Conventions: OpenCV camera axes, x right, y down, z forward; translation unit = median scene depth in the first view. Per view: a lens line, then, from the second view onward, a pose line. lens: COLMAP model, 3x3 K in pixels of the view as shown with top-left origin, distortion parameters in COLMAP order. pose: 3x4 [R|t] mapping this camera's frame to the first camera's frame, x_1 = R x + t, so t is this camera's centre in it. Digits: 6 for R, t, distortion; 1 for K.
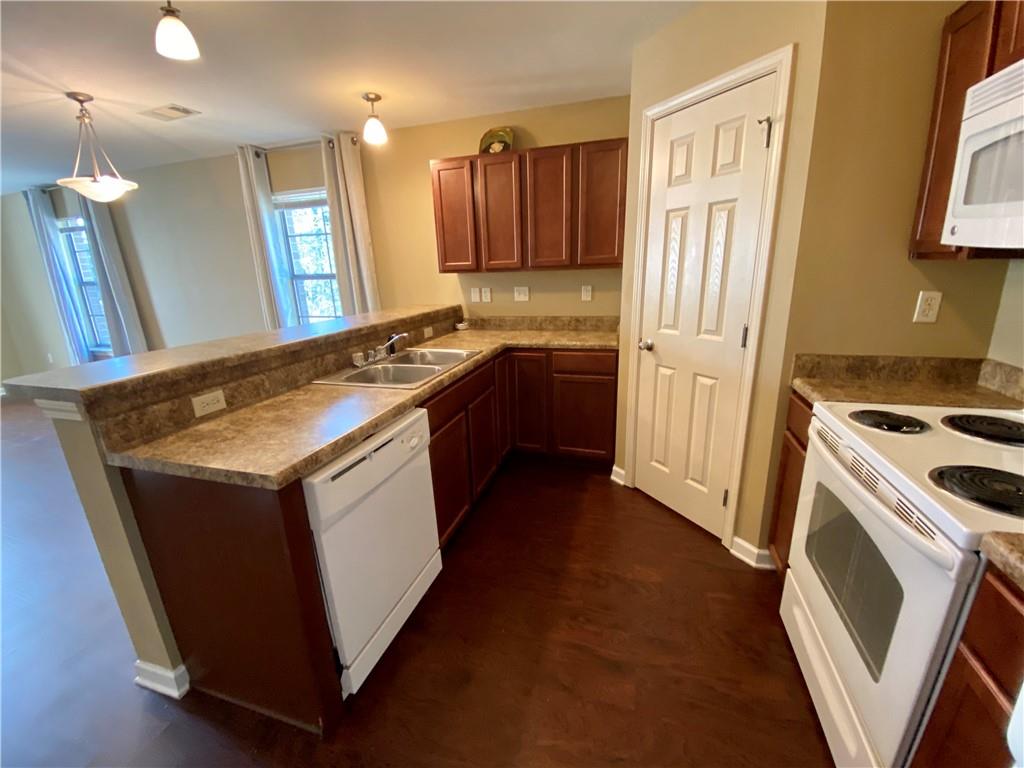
lens RADIAL K [[419.3, 0, 512.0], [0, 419.3, 384.0], [0, 0, 1]] dist [0.027775, -0.024535]
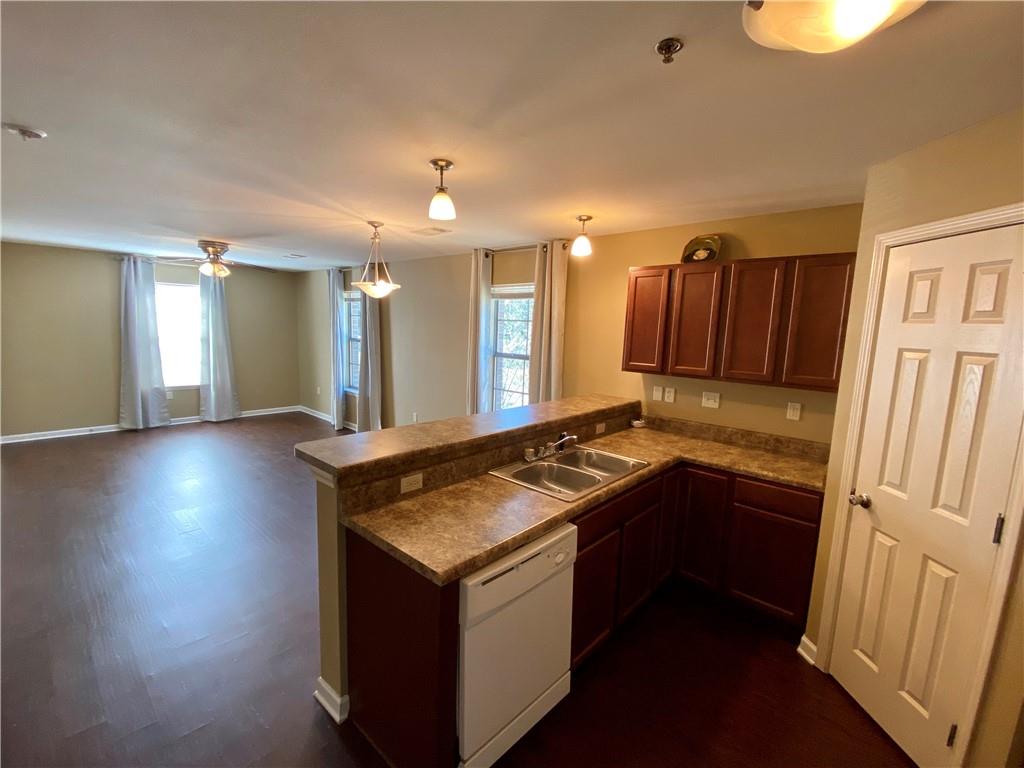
lens RADIAL K [[447.3, 0, 512.0], [0, 447.3, 384.0], [0, 0, 1]] dist [0.051178, -0.037792]
pose [[0.902544, 0.120595, -0.413366, 0.047855], [-0.178147, 0.978547, -0.103487, -0.098377], [0.392018, 0.167041, 0.904665, -0.093404]]
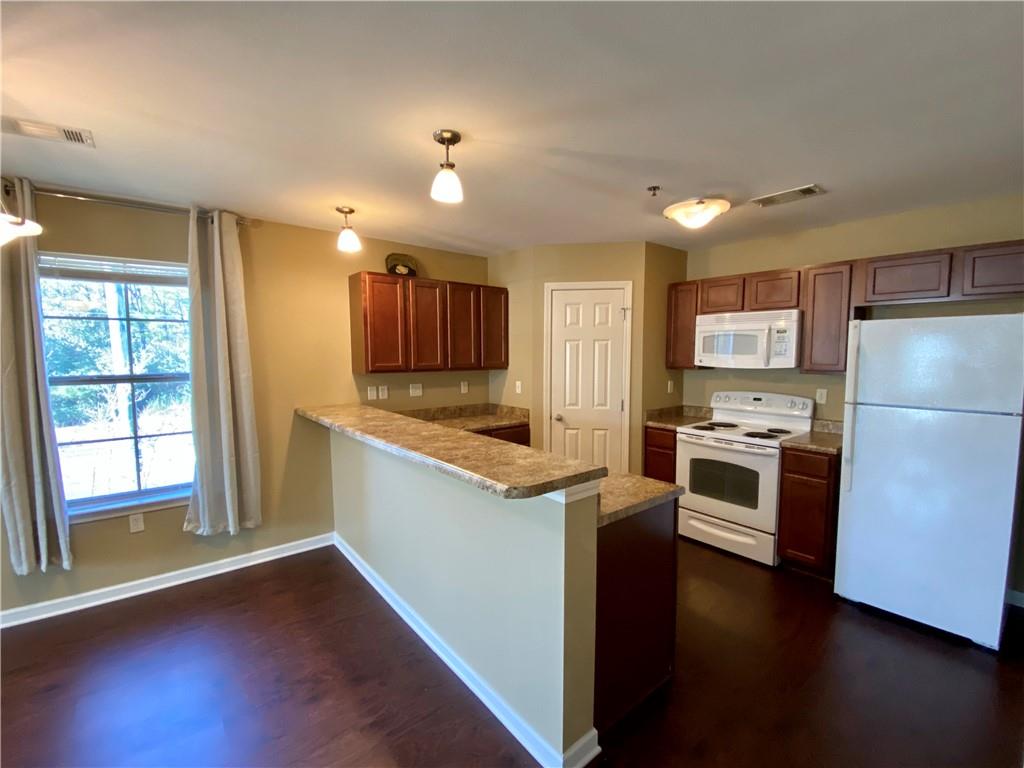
lens RADIAL K [[441.1, 0, 512.2], [0, 441.1, 397.6], [0, 0, 1]] dist [-0.002383, -0.000095]
pose [[0.556035, -0.053248, 0.829452, -1.152547], [0.202835, 0.976467, -0.073287, -0.076967], [-0.806029, 0.208992, 0.553750, 0.189993]]
